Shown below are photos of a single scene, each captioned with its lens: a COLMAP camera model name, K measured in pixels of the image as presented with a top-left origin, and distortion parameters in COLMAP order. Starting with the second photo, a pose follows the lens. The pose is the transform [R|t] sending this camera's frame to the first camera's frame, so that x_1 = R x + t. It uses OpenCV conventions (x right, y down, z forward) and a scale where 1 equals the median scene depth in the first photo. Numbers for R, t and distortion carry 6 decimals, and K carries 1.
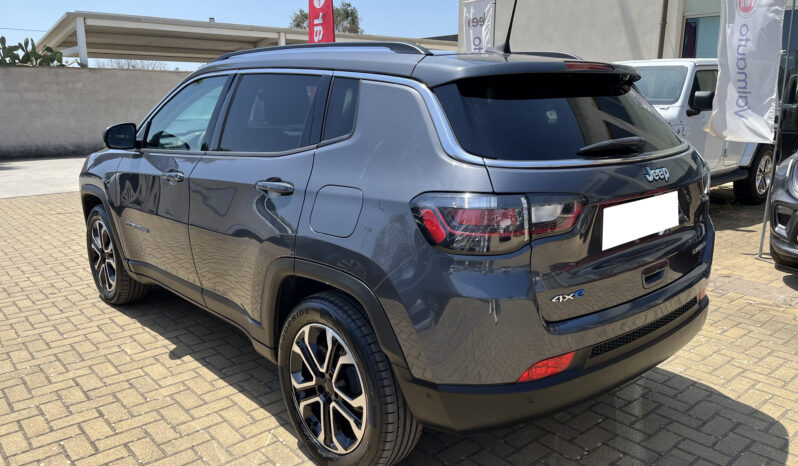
lens RADIAL K [[615.2, 0, 397.5], [0, 615.2, 233.4], [0, 0, 1]] dist [0.047370, -0.024813]
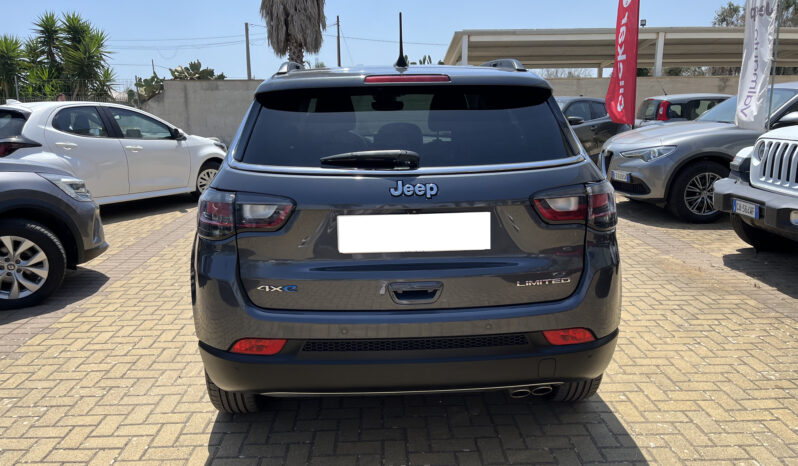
lens RADIAL K [[615.2, 0, 394.2], [0, 615.2, 235.1], [0, 0, 1]] dist [0.047370, -0.024813]
pose [[0.779292, 0.129368, -0.613163, 0.652031], [-0.131987, 0.990394, 0.041211, -0.039267], [0.612604, 0.048814, 0.788881, 0.144397]]
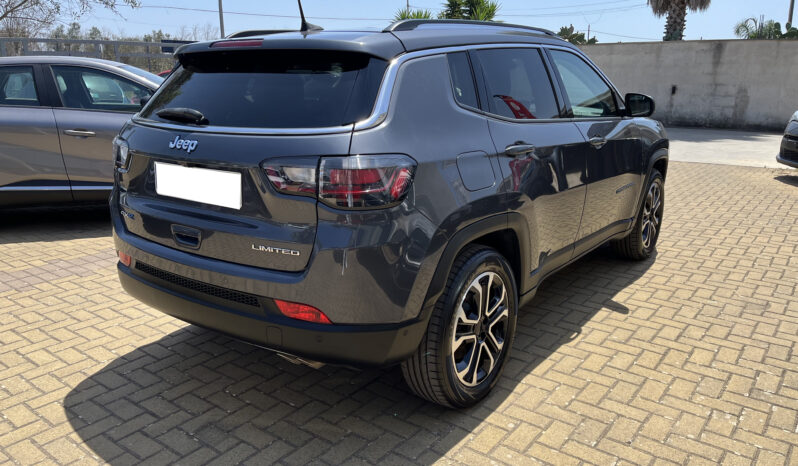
lens RADIAL K [[615.2, 0, 393.6], [0, 615.2, 230.2], [0, 0, 1]] dist [0.047370, -0.024813]
pose [[0.200584, 0.250244, -0.947177, 1.022898], [-0.214726, 0.954547, 0.206719, -0.167283], [0.955855, 0.161919, 0.245200, 0.727612]]
